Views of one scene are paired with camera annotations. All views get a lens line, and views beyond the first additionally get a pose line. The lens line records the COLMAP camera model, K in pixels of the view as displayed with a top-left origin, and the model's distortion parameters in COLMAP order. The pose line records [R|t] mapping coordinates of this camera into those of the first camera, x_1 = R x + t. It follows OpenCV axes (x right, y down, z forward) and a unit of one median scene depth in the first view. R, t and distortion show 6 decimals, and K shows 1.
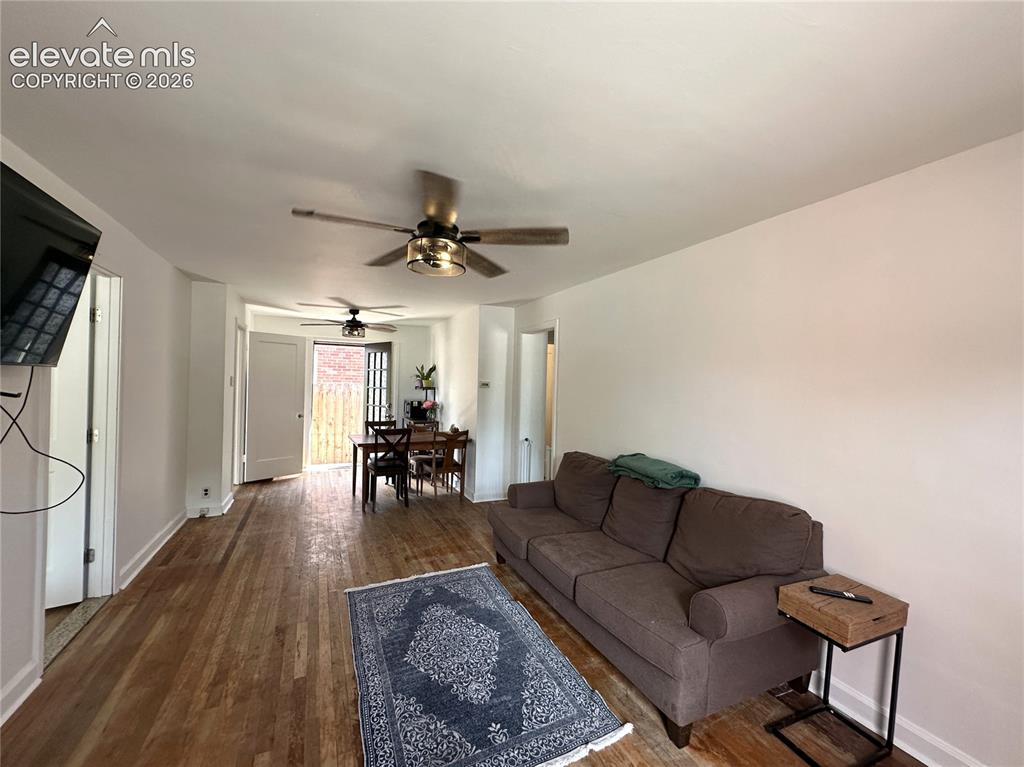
lens RADIAL K [[415.1, 0, 512.0], [0, 415.1, 383.5], [0, 0, 1]] dist [0.000843, 0.000093]
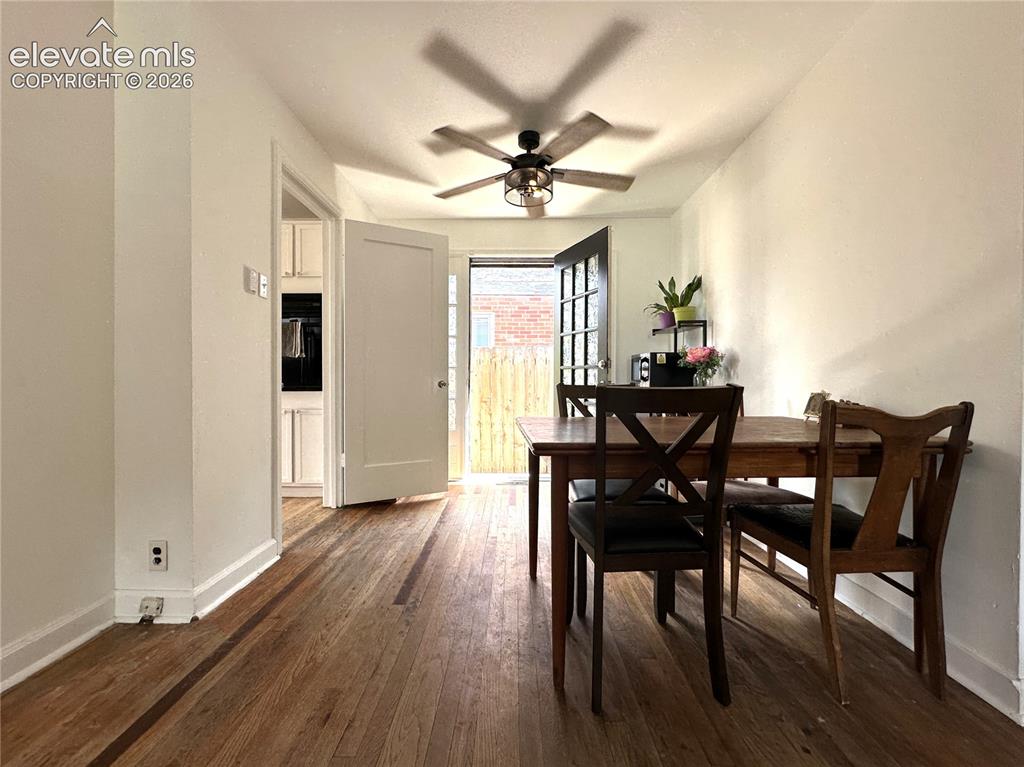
lens RADIAL K [[415.1, 0, 512.0], [0, 415.1, 383.5], [0, 0, 1]] dist [0.000843, 0.000093]
pose [[0.900861, -0.018493, -0.433713, -0.198838], [0.020449, 0.999791, -0.000156, 0.079260], [0.433625, -0.008729, 0.901051, 0.560993]]
